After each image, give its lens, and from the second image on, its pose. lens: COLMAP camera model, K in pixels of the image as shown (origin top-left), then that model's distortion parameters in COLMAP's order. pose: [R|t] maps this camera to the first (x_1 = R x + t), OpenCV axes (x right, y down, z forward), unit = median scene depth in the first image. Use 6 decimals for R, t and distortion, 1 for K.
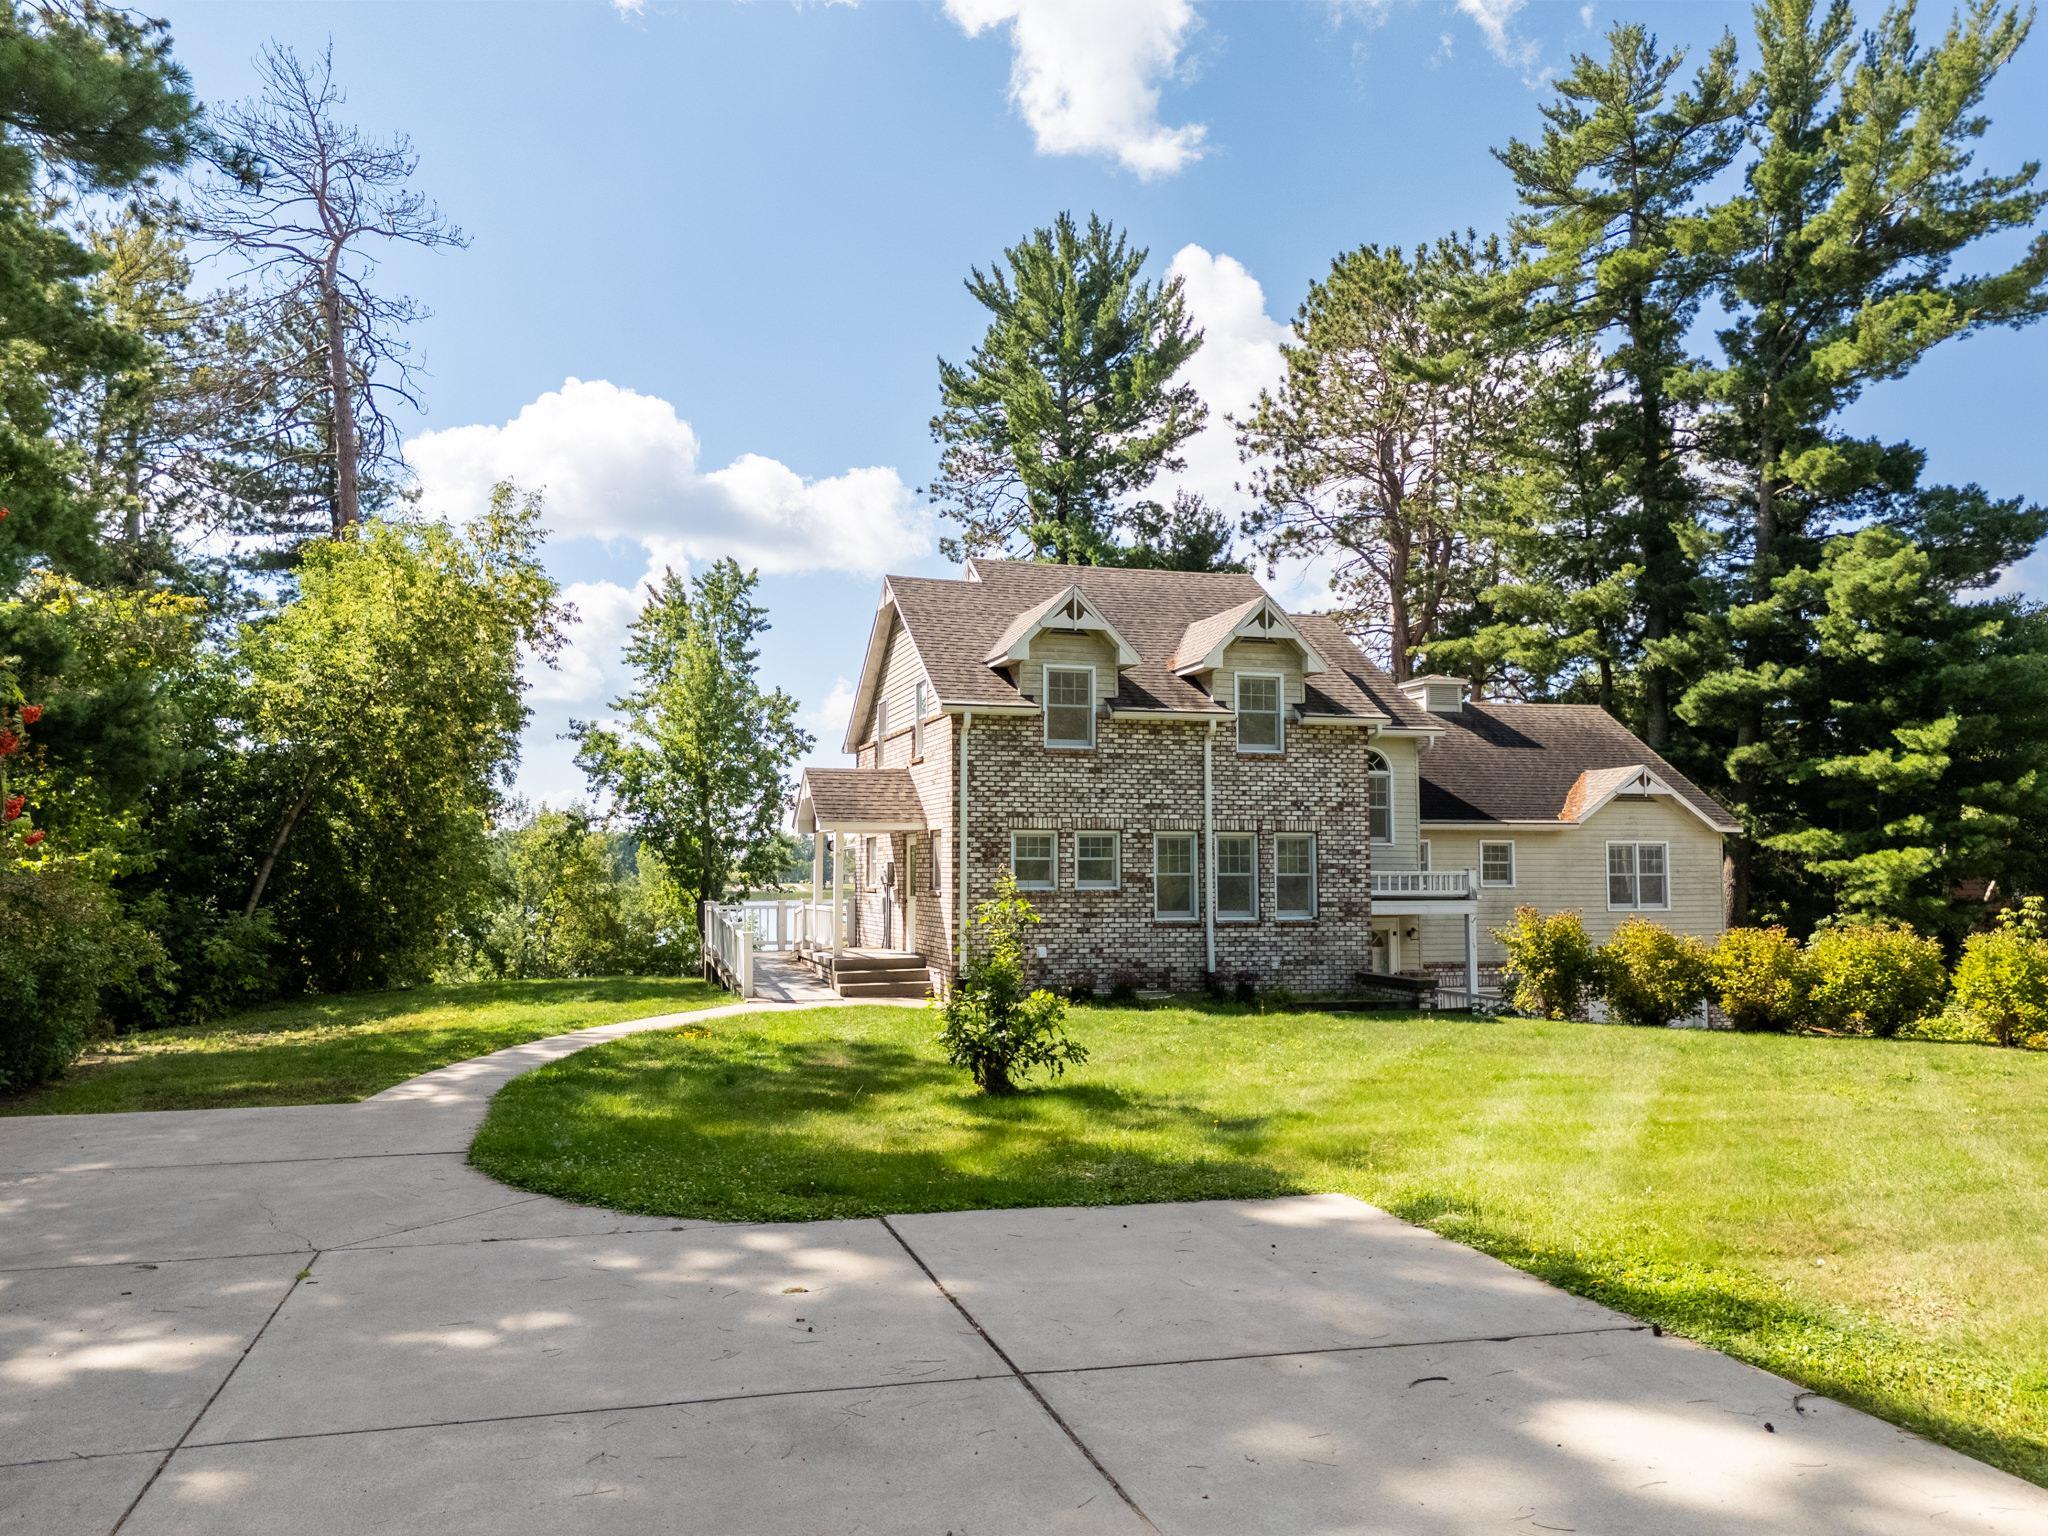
lens RADIAL K [[1497.9, 0, 1016.8], [0, 1497.9, 758.5], [0, 0, 1]] dist [0.073214, -0.065009]
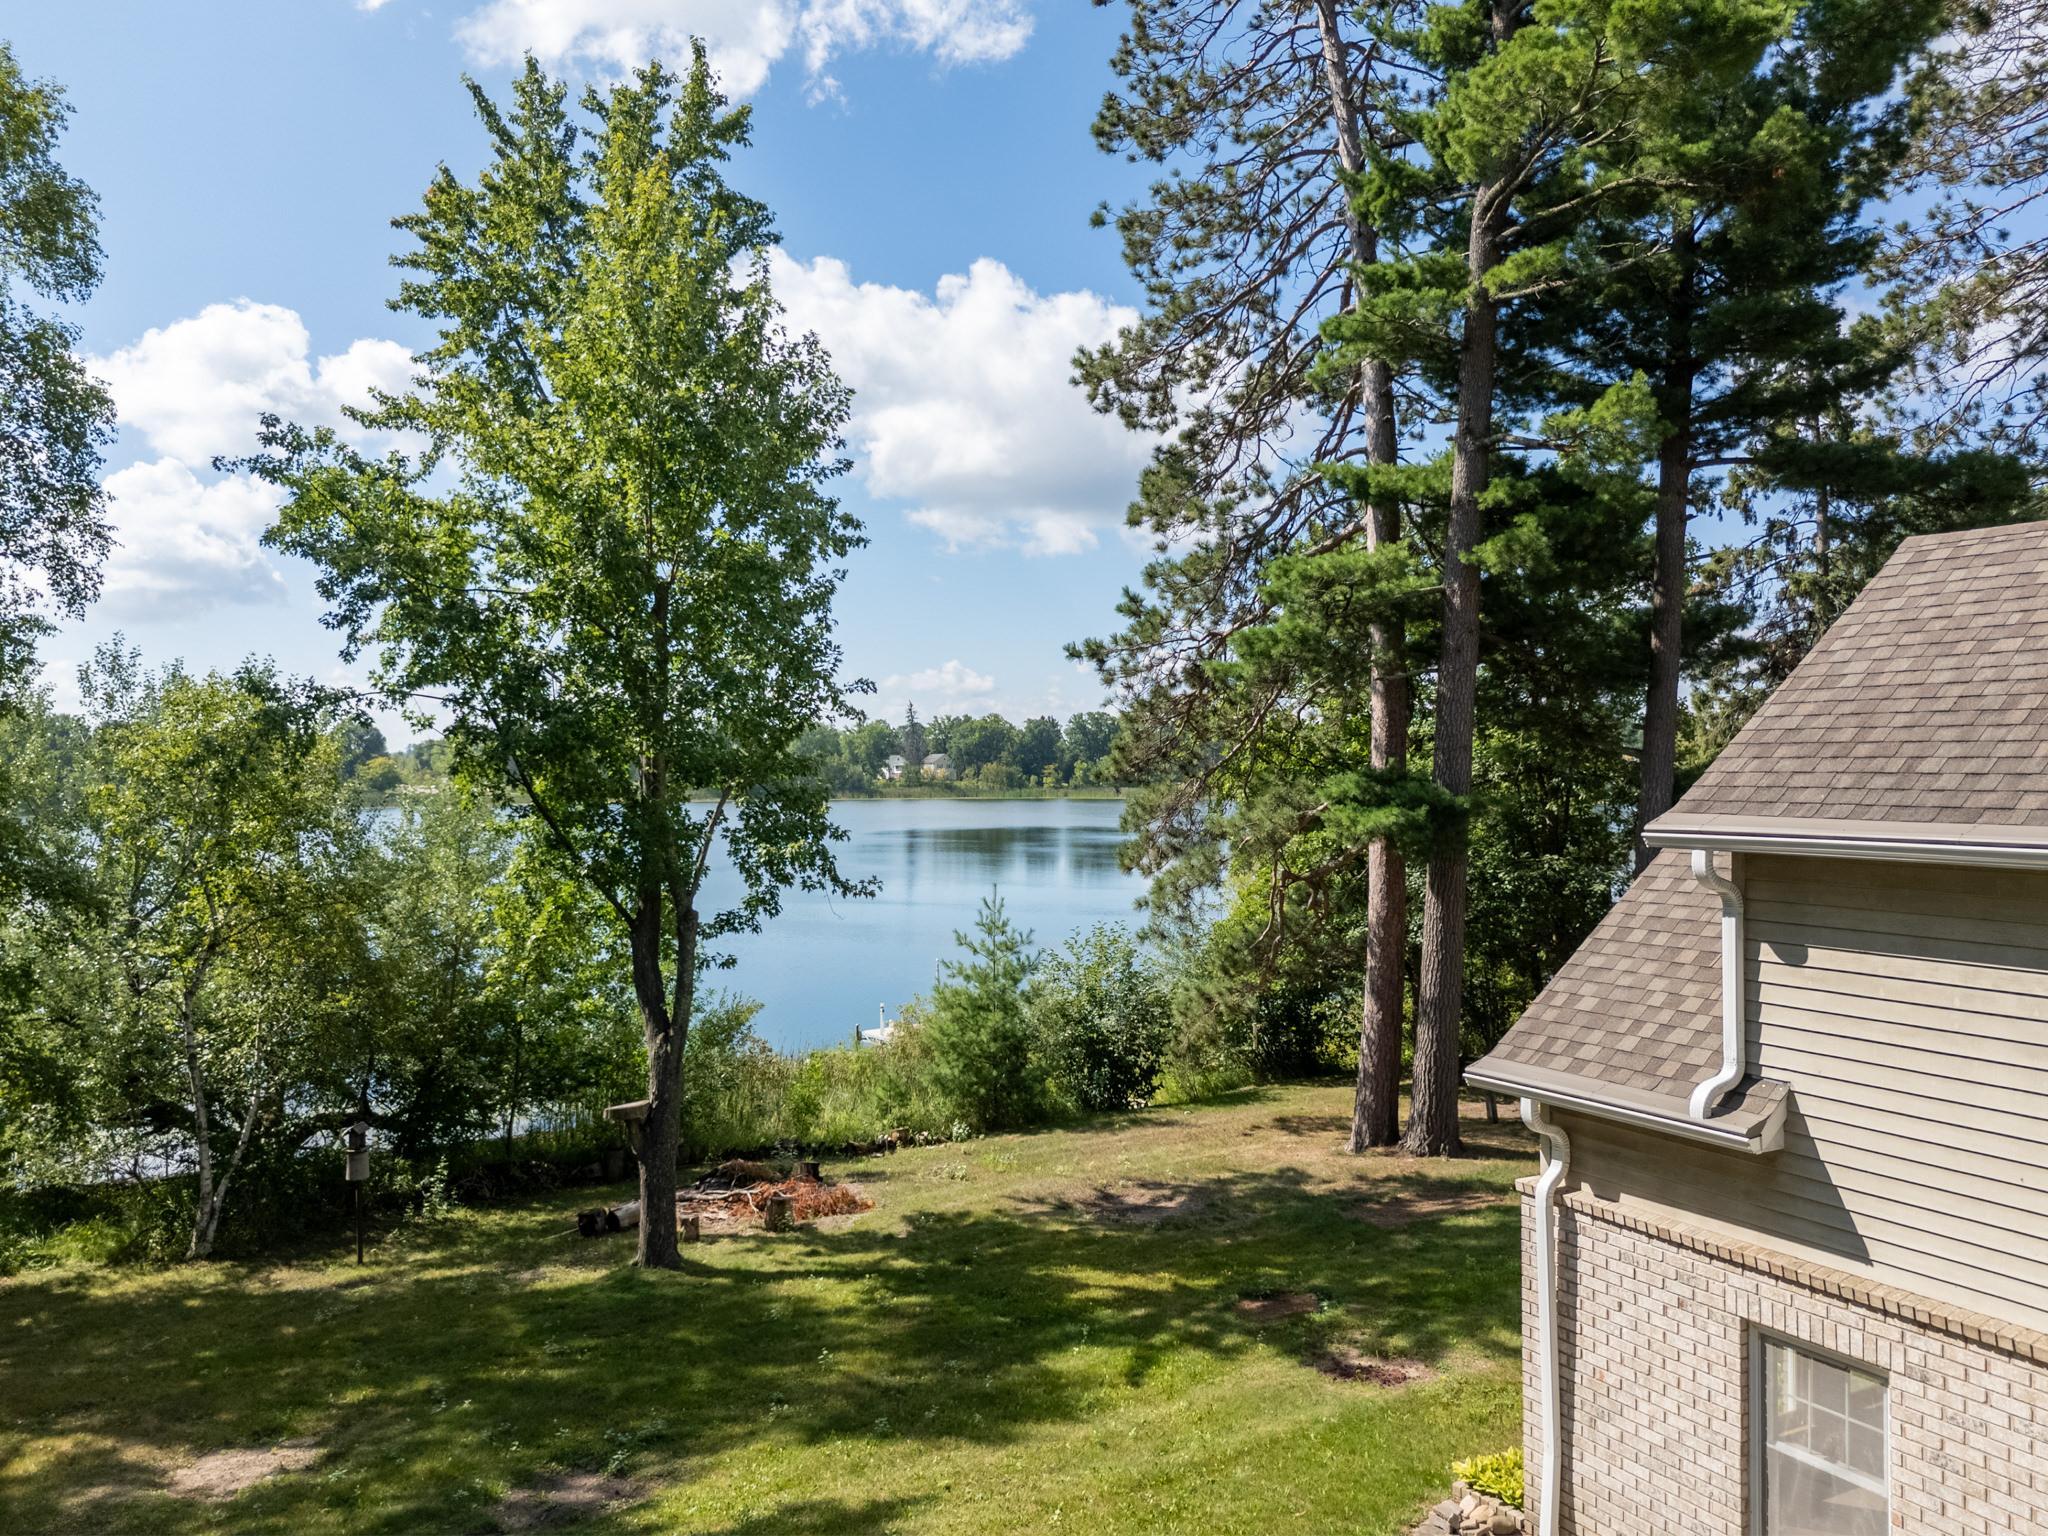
lens RADIAL K [[1497.9, 0, 1032.5], [0, 1497.9, 758.8], [0, 0, 1]] dist [0.073214, -0.065009]
pose [[0.977869, 0.001188, 0.209216, -0.410944], [-0.015671, 0.997590, 0.067584, 0.058757], [-0.208632, -0.069367, 0.975531, 1.299259]]
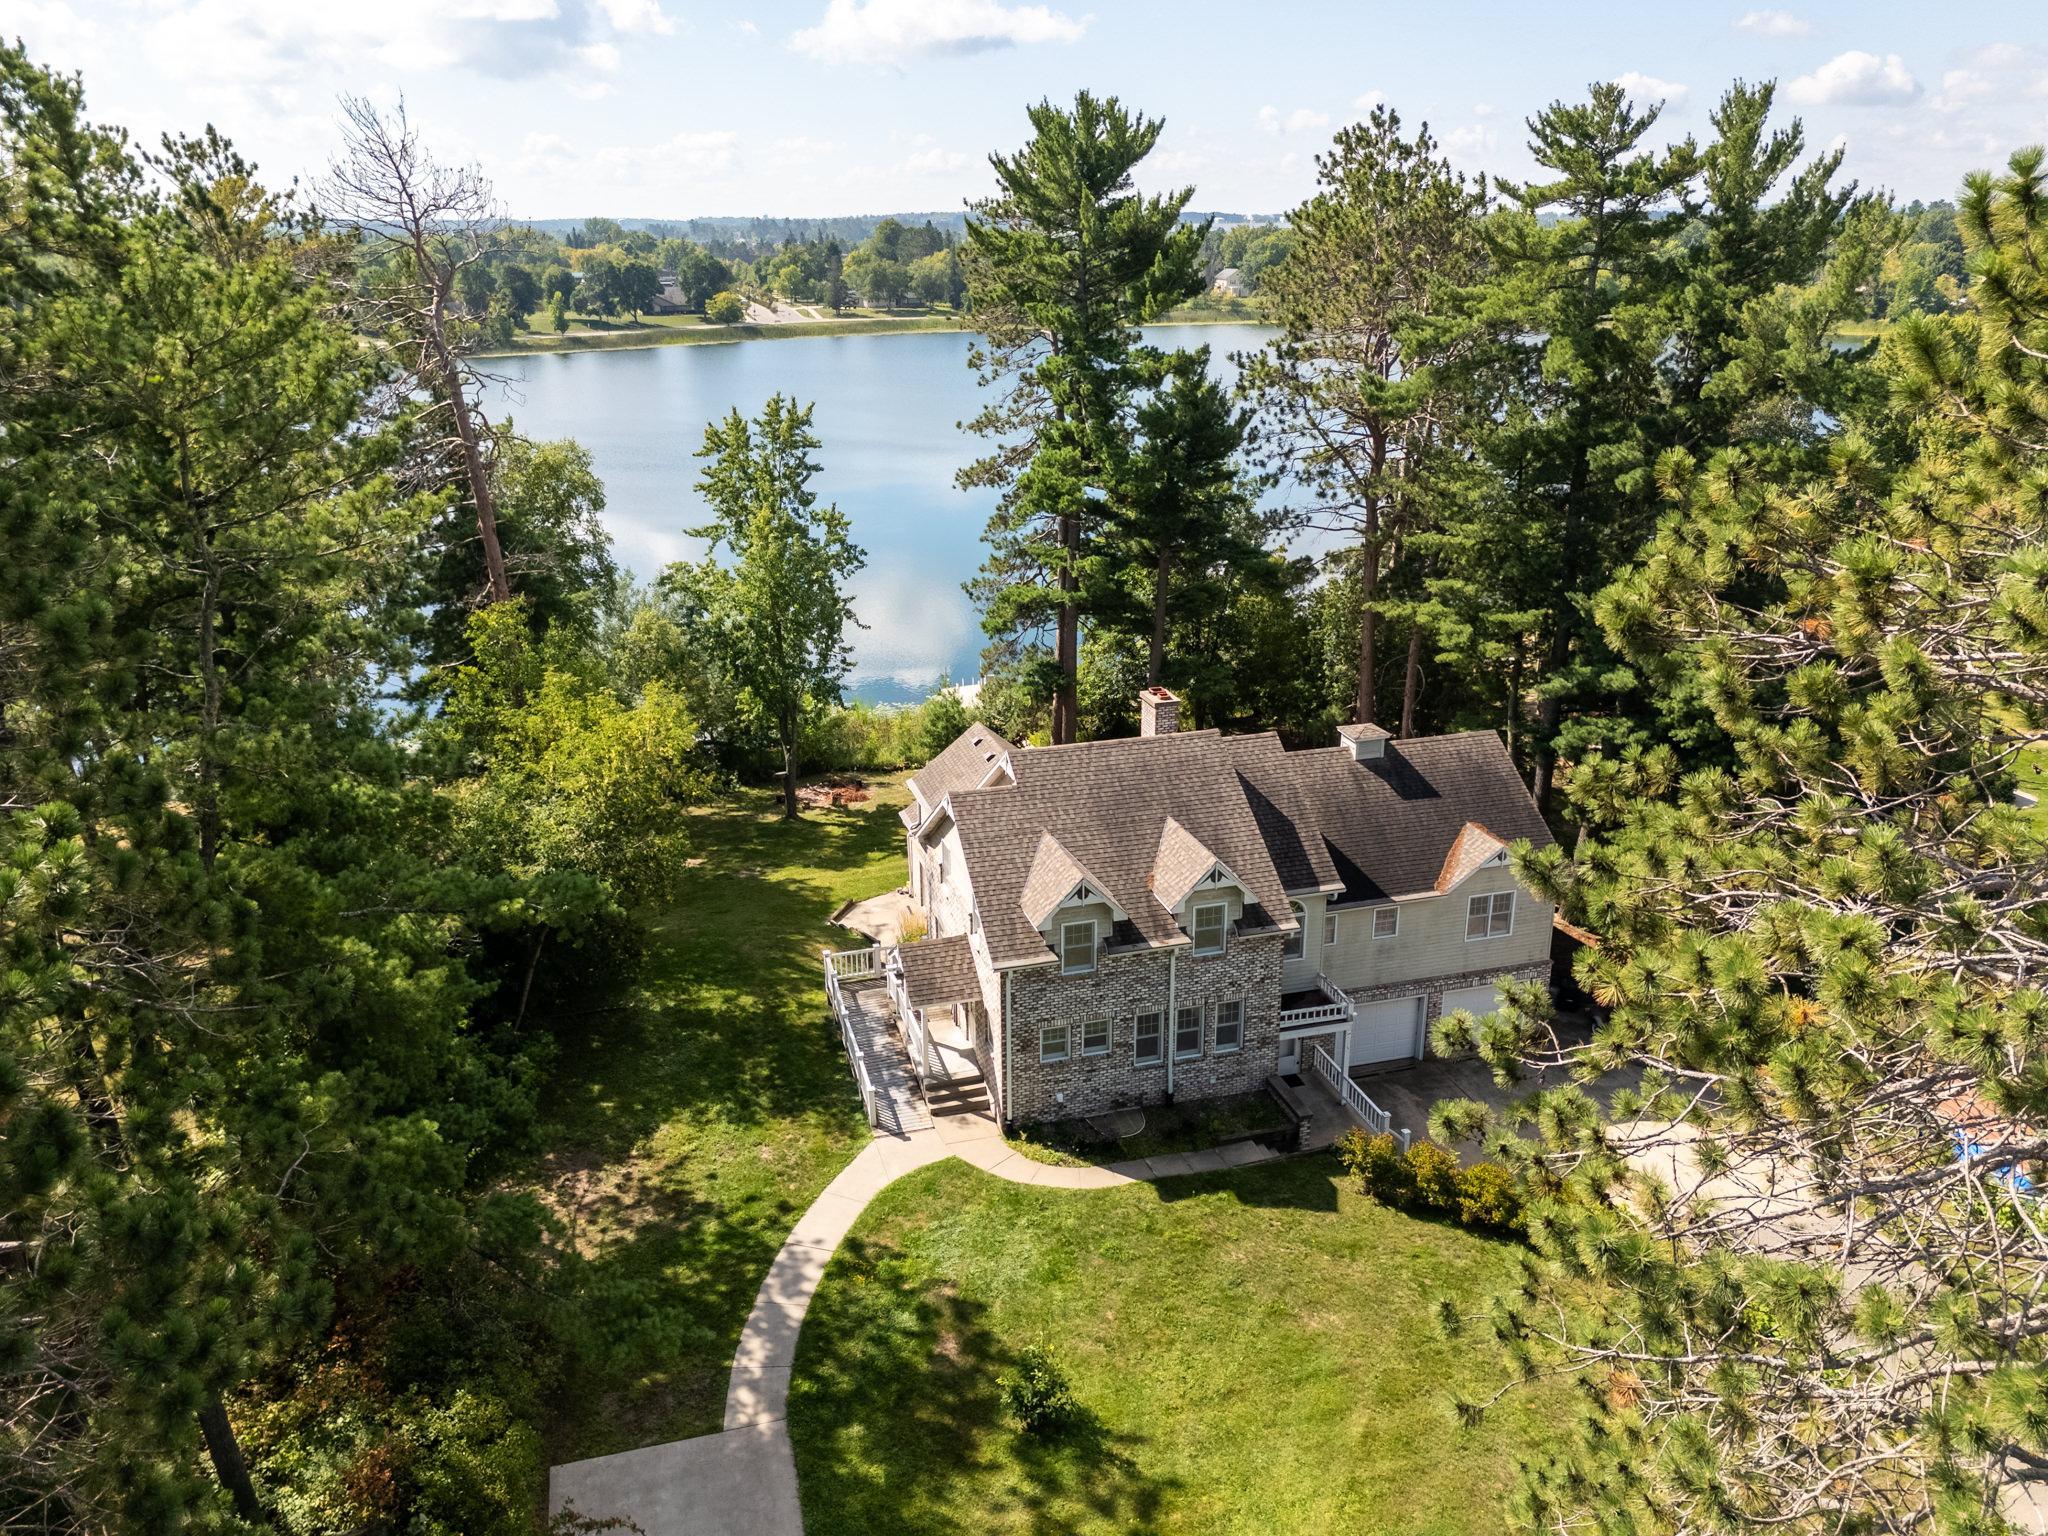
lens RADIAL K [[1497.9, 0, 1013.8], [0, 1497.9, 745.4], [0, 0, 1]] dist [0.073214, -0.065009]
pose [[0.999833, -0.004895, -0.017582, -0.001900], [0.011354, 0.921078, 0.389213, -0.756670], [0.014289, -0.389348, 0.920980, -0.273771]]
